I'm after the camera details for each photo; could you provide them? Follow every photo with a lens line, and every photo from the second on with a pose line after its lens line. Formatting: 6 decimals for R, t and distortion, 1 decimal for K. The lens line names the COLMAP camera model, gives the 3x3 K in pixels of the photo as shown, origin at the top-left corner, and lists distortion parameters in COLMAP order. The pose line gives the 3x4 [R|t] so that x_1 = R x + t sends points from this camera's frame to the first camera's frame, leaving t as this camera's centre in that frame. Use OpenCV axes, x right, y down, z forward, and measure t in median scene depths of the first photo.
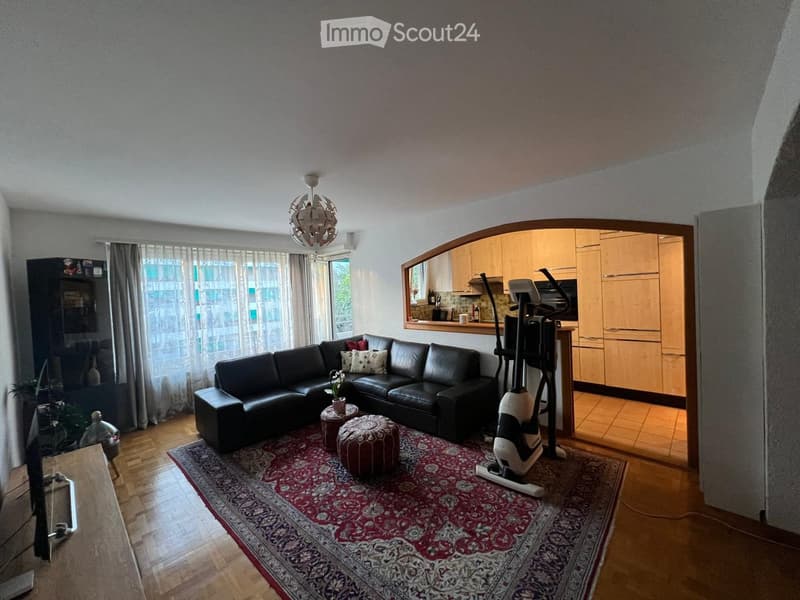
lens RADIAL K [[319.2, 0, 398.5], [0, 319.2, 298.4], [0, 0, 1]] dist [0.001530, 0.000188]
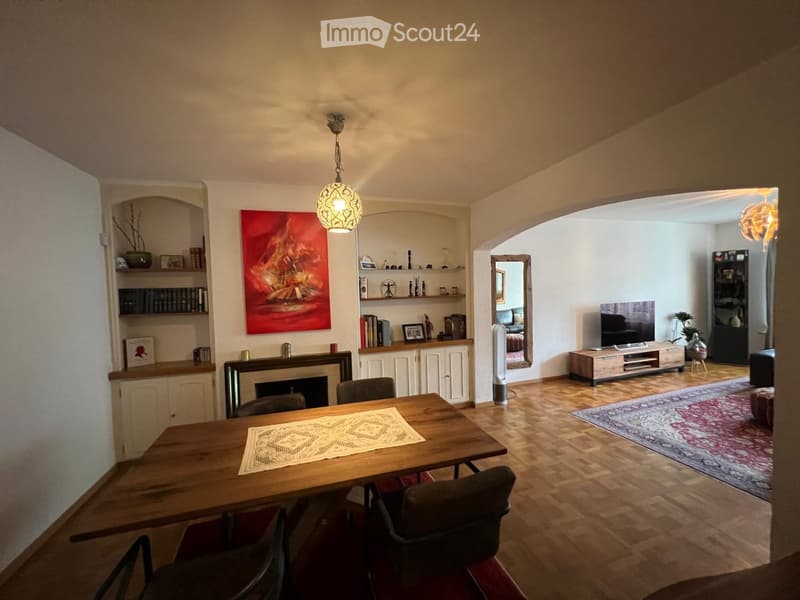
lens RADIAL K [[319.2, 0, 398.8], [0, 319.2, 298.1], [0, 0, 1]] dist [0.001530, 0.000188]
pose [[-0.477281, 0.090870, -0.874040, 1.326359], [0.024144, 0.995620, 0.090325, -0.066362], [0.878419, 0.022007, -0.477385, 0.266862]]
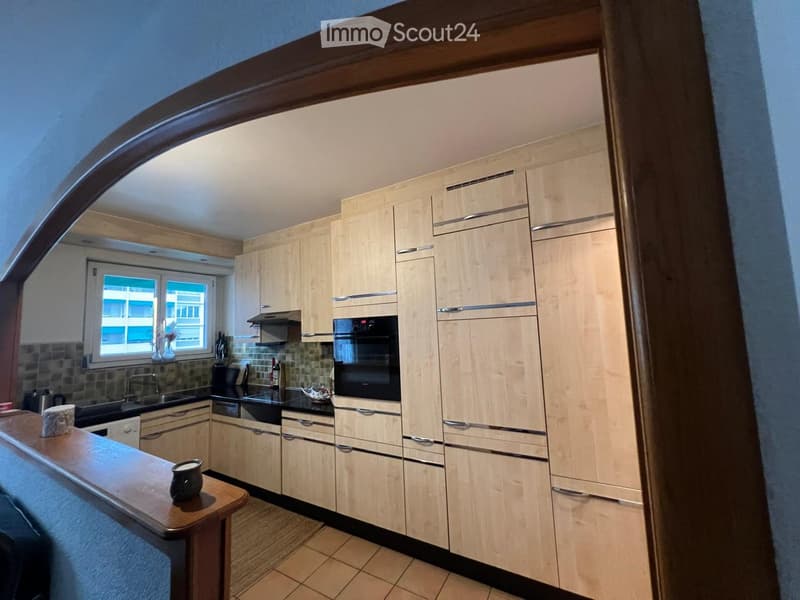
lens RADIAL K [[319.2, 0, 396.3], [0, 319.2, 299.2], [0, 0, 1]] dist [0.001530, 0.000188]
pose [[0.973280, 0.028344, 0.227867, 0.586354], [-0.000465, 0.992594, -0.121479, -0.033604], [-0.229623, 0.118127, 0.966085, 0.685373]]
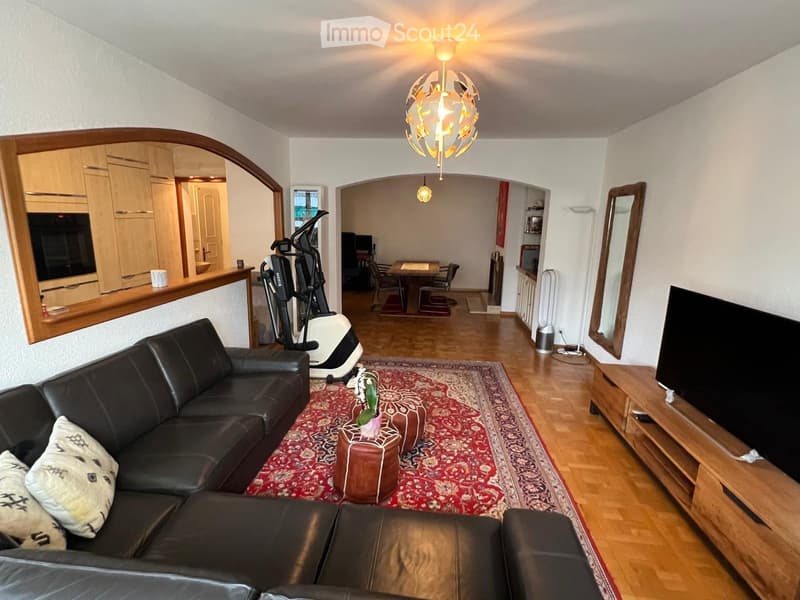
lens RADIAL K [[393.3, 0, 397.5], [0, 393.3, 300.1], [0, 0, 1]] dist [-0.002216, -0.000123]
pose [[-0.609221, -0.128929, 0.782449, -0.730959], [0.027304, 0.982699, 0.183184, -0.016474], [-0.792530, 0.132964, -0.595161, 1.321605]]
